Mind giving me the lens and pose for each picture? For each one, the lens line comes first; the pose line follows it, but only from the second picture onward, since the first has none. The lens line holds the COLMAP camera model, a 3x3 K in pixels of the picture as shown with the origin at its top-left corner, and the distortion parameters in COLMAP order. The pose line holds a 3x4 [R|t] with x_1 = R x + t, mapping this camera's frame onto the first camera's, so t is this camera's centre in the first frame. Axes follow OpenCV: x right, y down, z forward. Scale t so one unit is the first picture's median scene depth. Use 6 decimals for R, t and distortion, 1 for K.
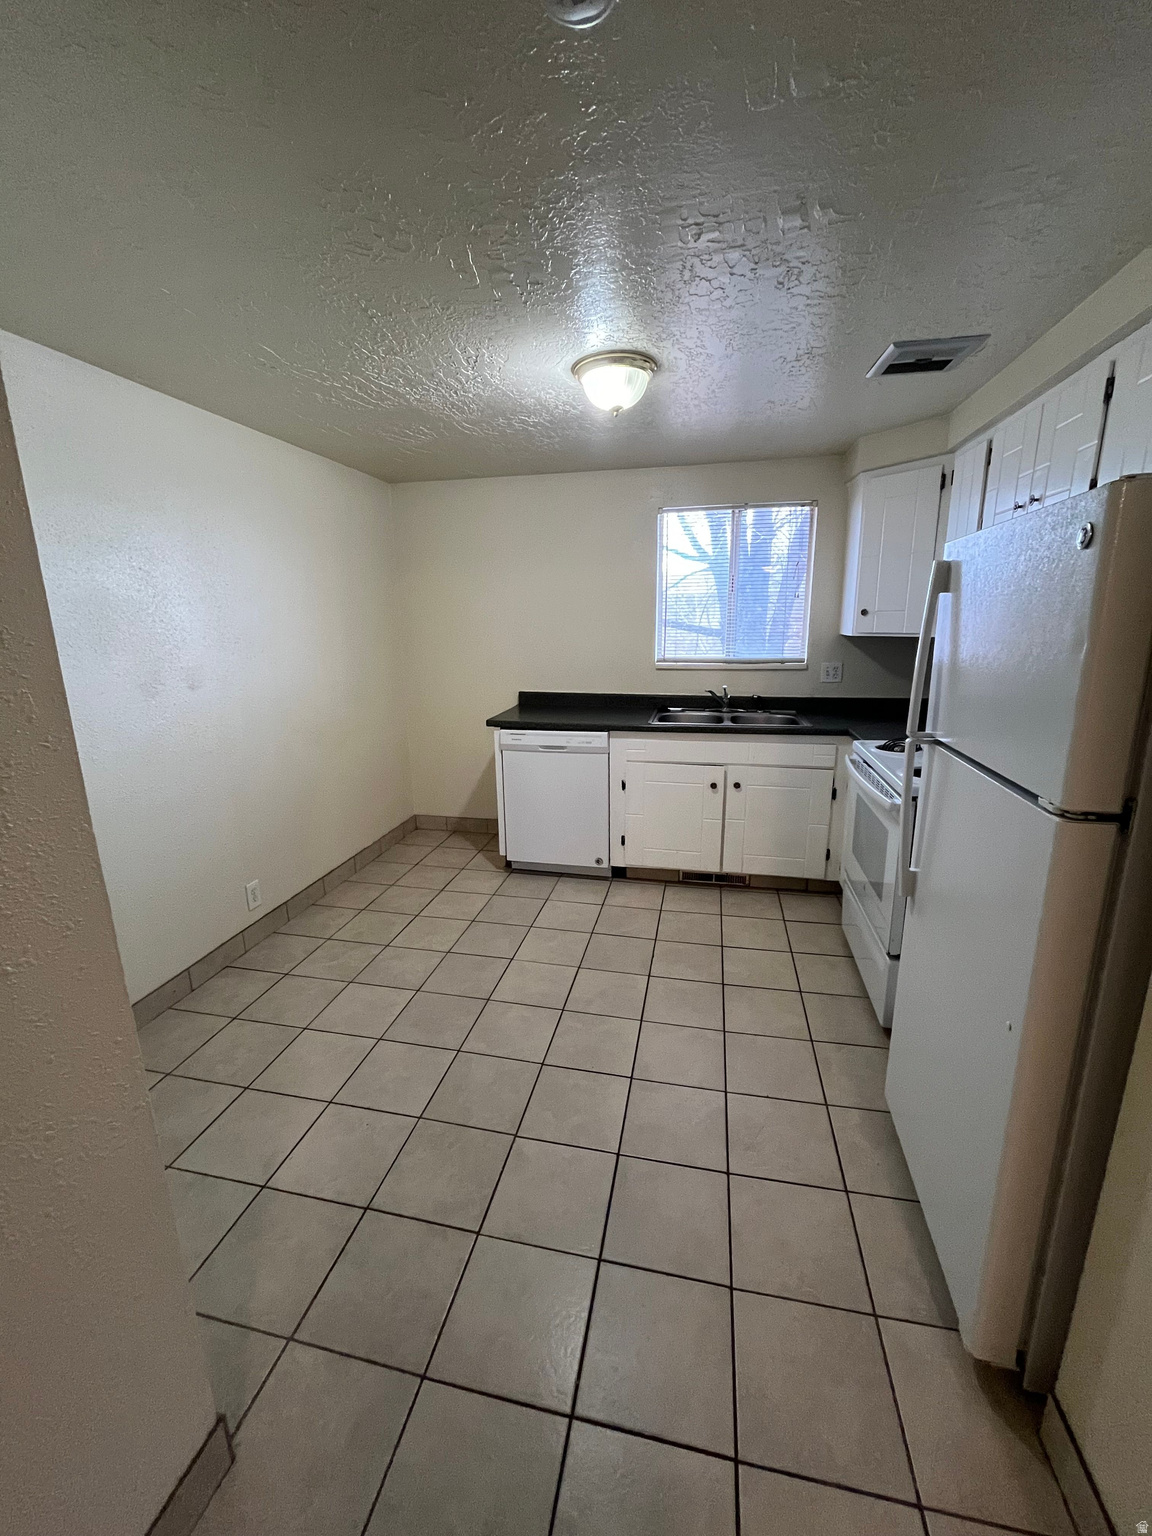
lens RADIAL K [[622.5, 0, 577.2], [0, 622.5, 766.6], [0, 0, 1]] dist [-0.001237, -0.000130]
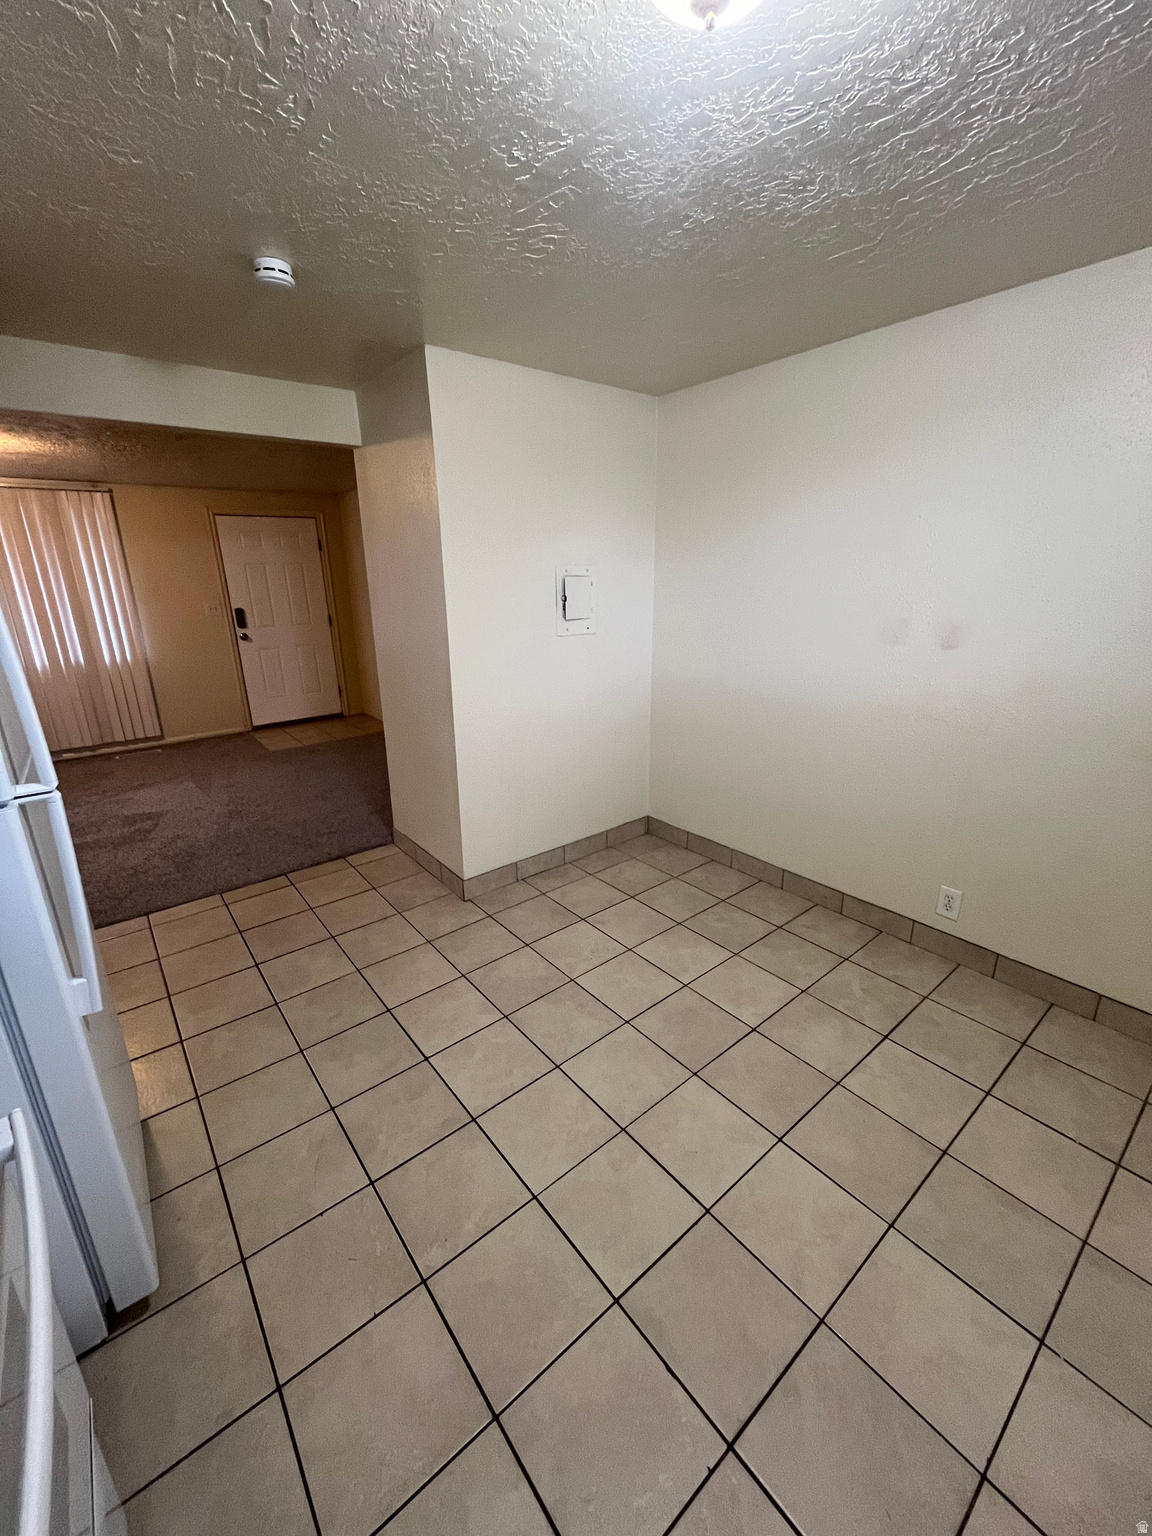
lens RADIAL K [[622.5, 0, 577.8], [0, 622.5, 762.5], [0, 0, 1]] dist [-0.001237, -0.000130]
pose [[-0.631126, 0.242489, -0.736803, 0.444708], [-0.157616, 0.889973, 0.427908, -0.291995], [0.759498, 0.386196, -0.523465, 1.187617]]
